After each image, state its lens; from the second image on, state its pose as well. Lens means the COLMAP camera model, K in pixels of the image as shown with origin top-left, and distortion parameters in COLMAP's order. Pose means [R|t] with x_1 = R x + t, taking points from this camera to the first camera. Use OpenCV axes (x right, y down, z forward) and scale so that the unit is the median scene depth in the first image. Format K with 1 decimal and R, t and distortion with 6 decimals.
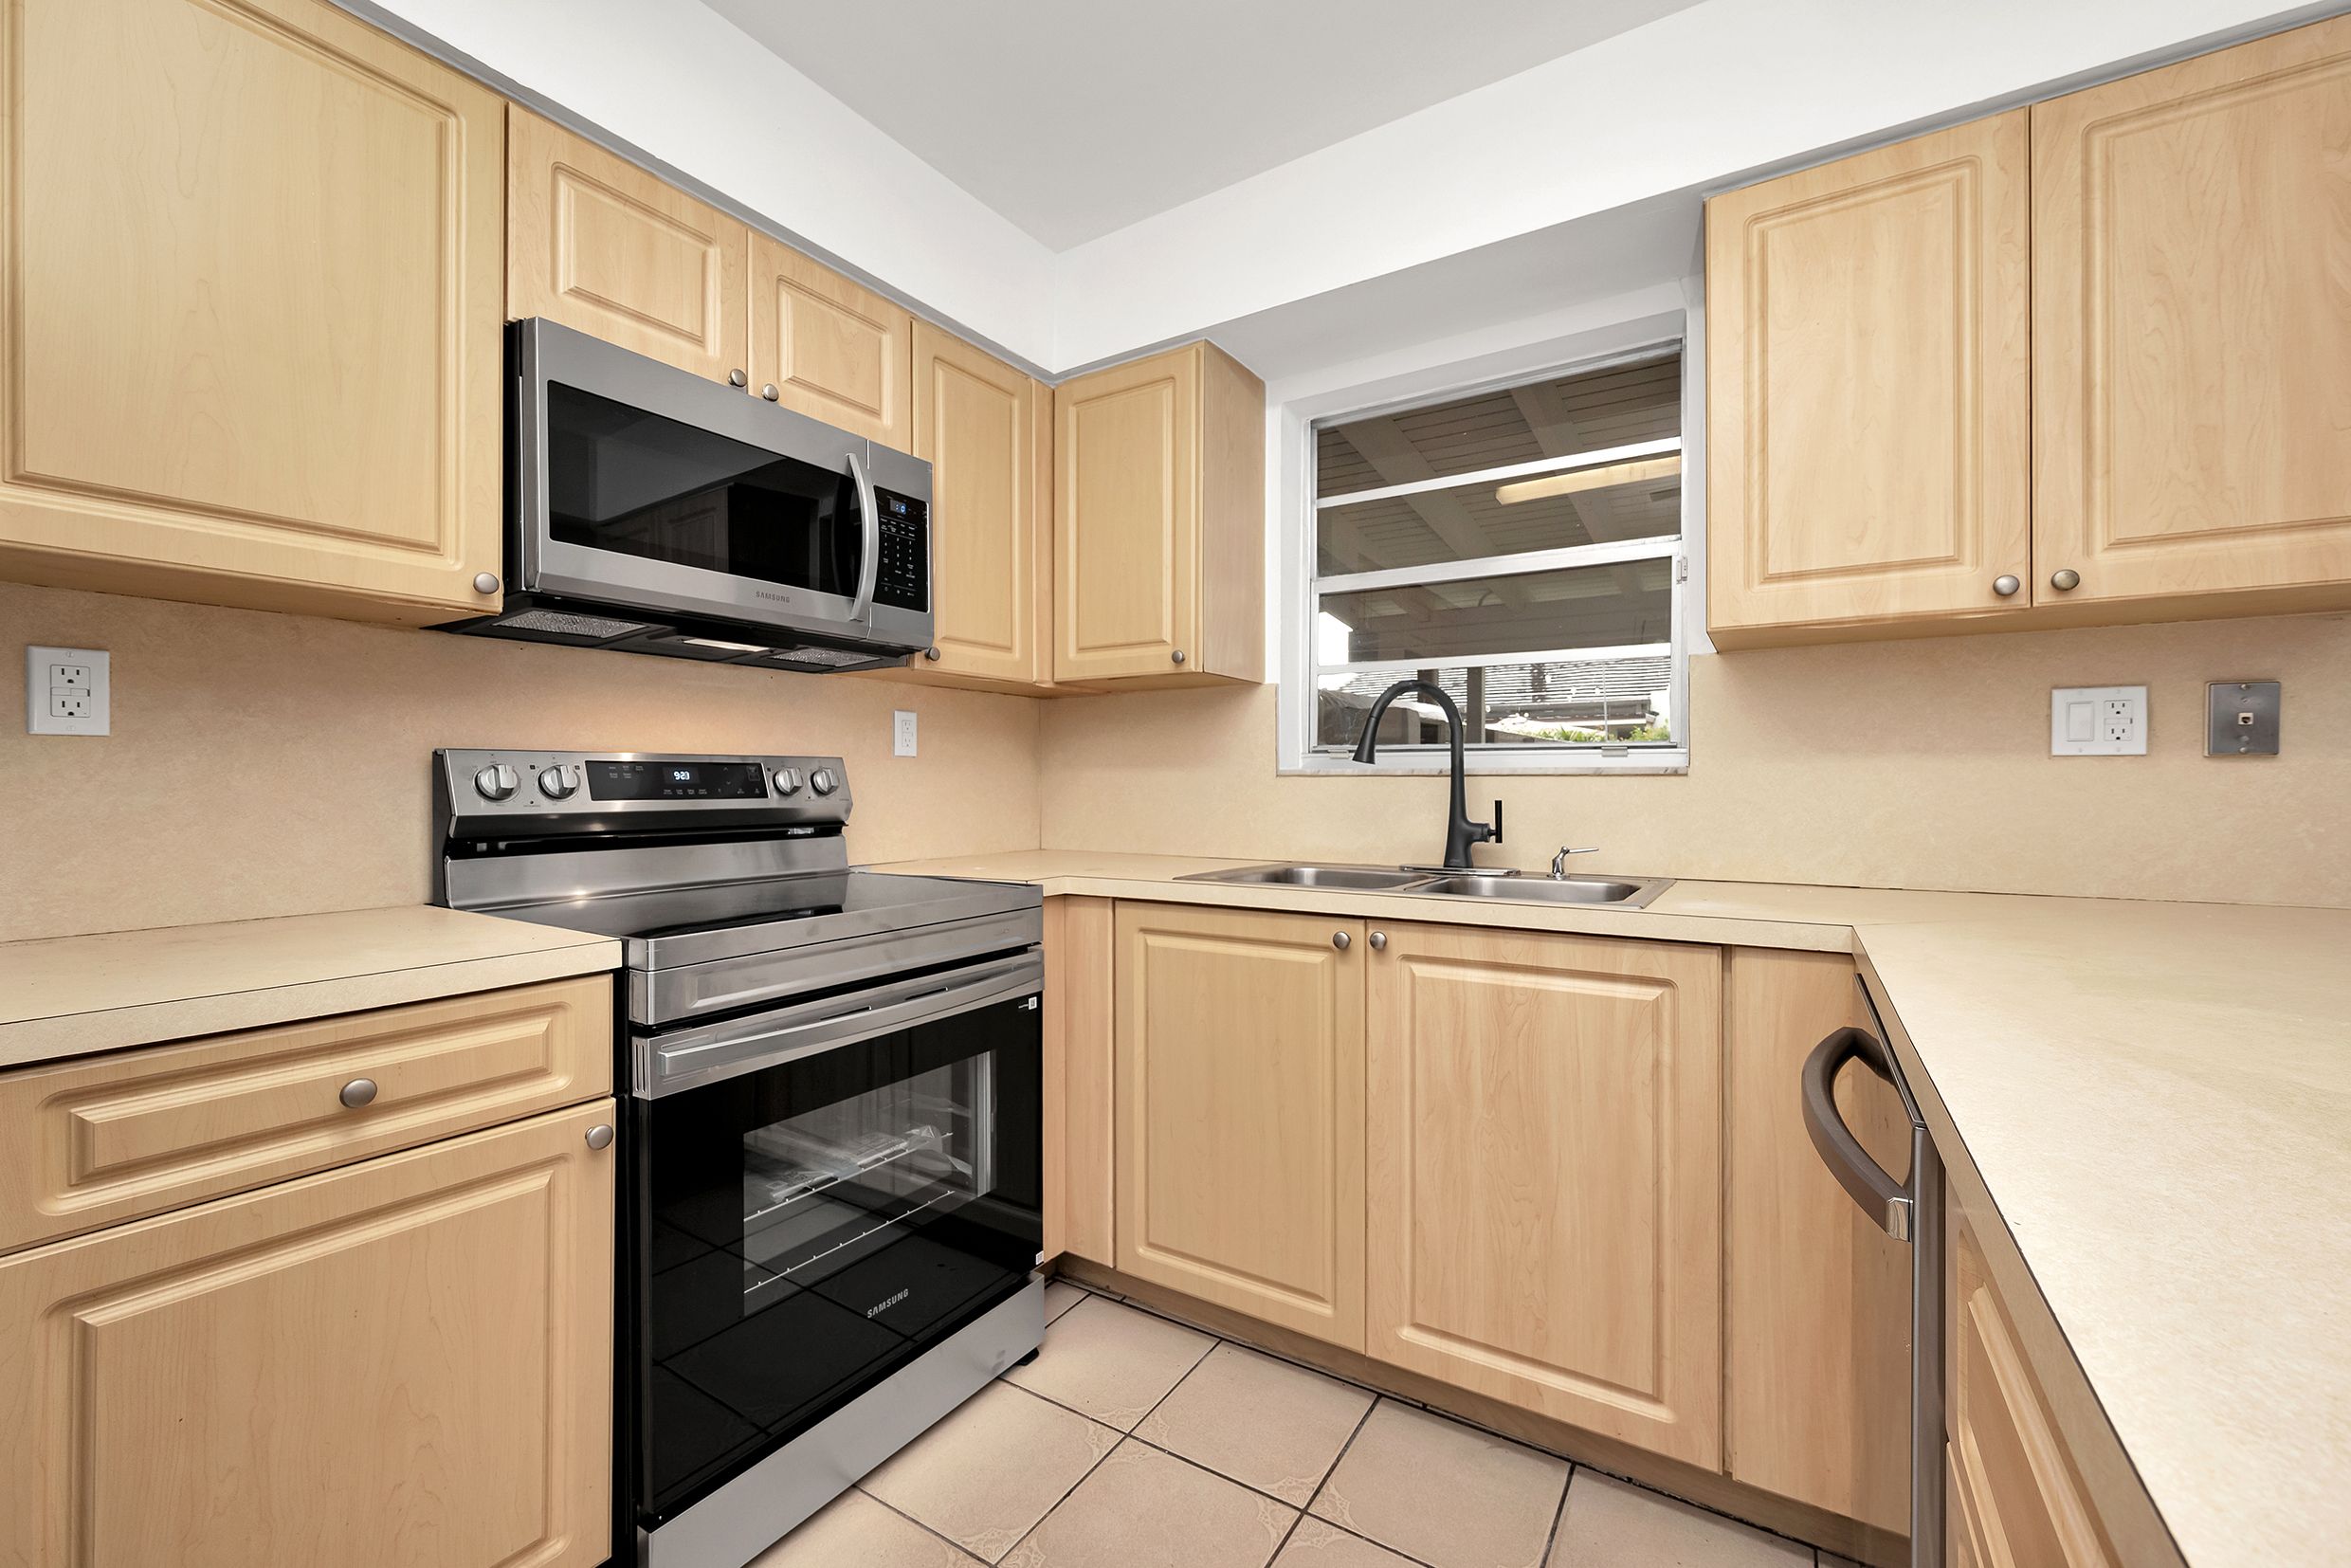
lens RADIAL K [[960.1, 0, 1151.6], [0, 960.1, 779.0], [0, 0, 1]] dist [0.000398, 0.000414]
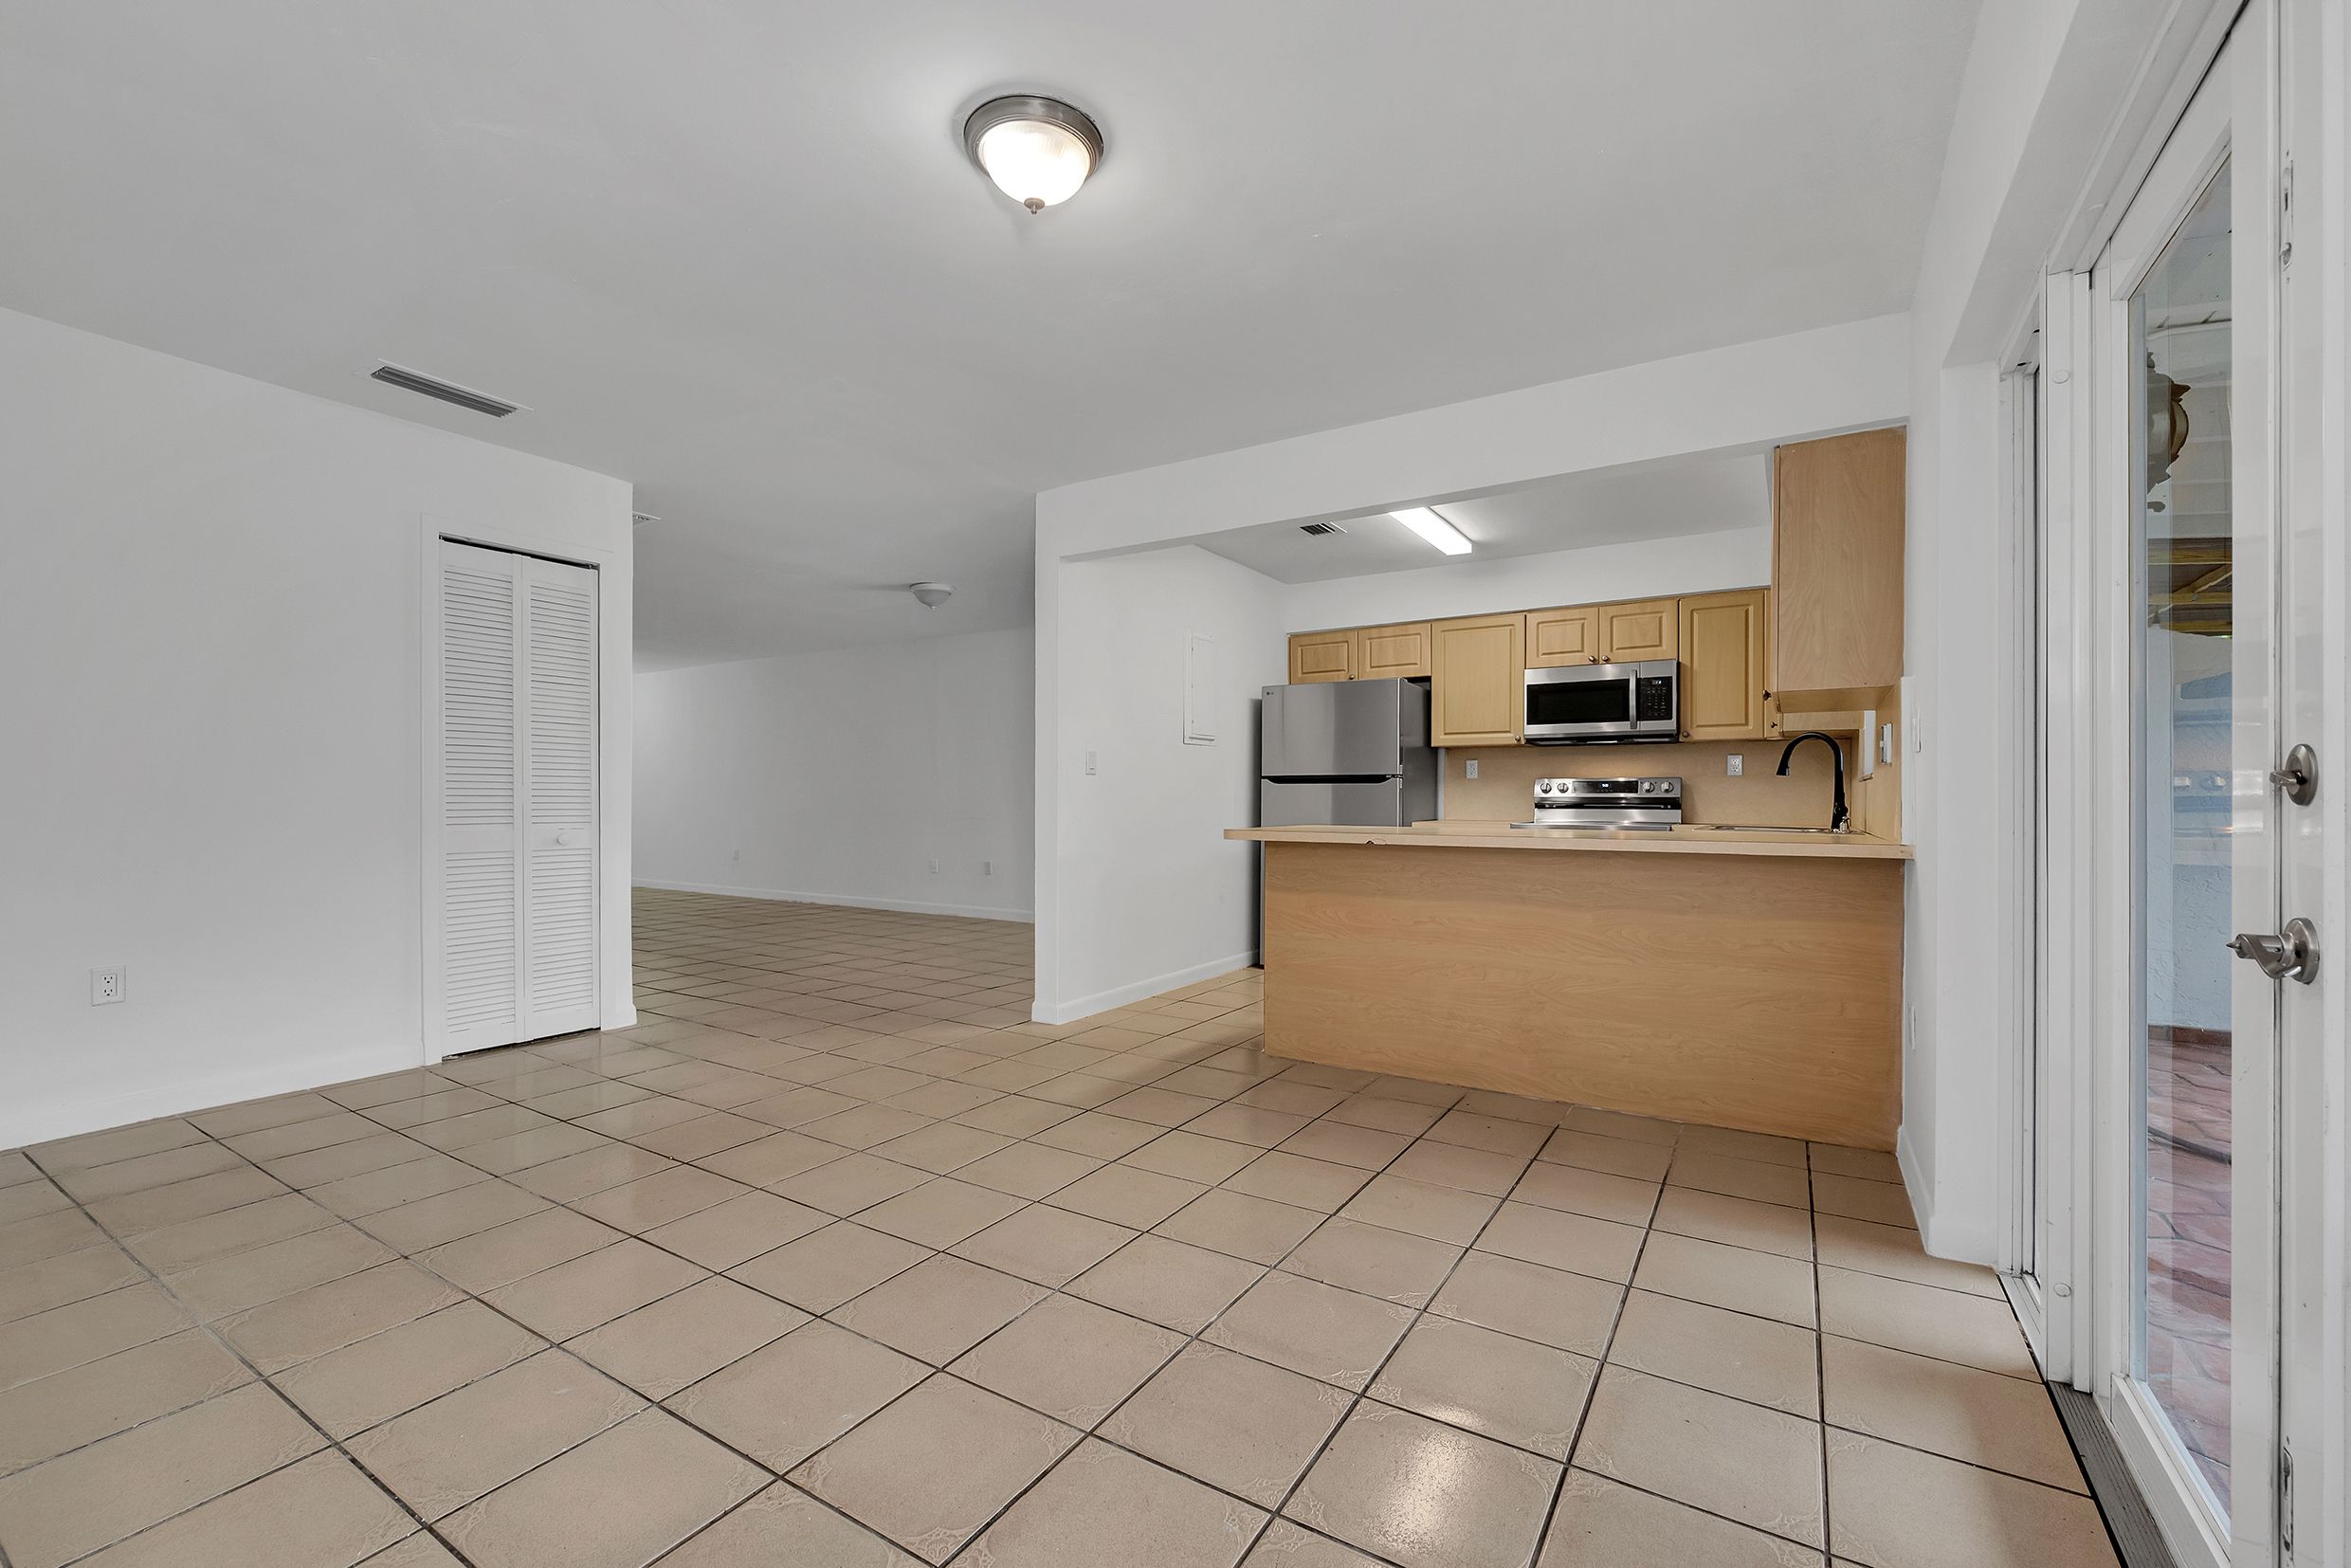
lens RADIAL K [[960.1, 0, 1189.4], [0, 960.1, 806.9], [0, 0, 1]] dist [0.000398, 0.000414]
pose [[0.030588, 0.006396, -0.999512, 2.676035], [-0.002521, 0.999977, 0.006322, 0.052645], [0.999529, 0.002326, 0.030603, -0.413332]]
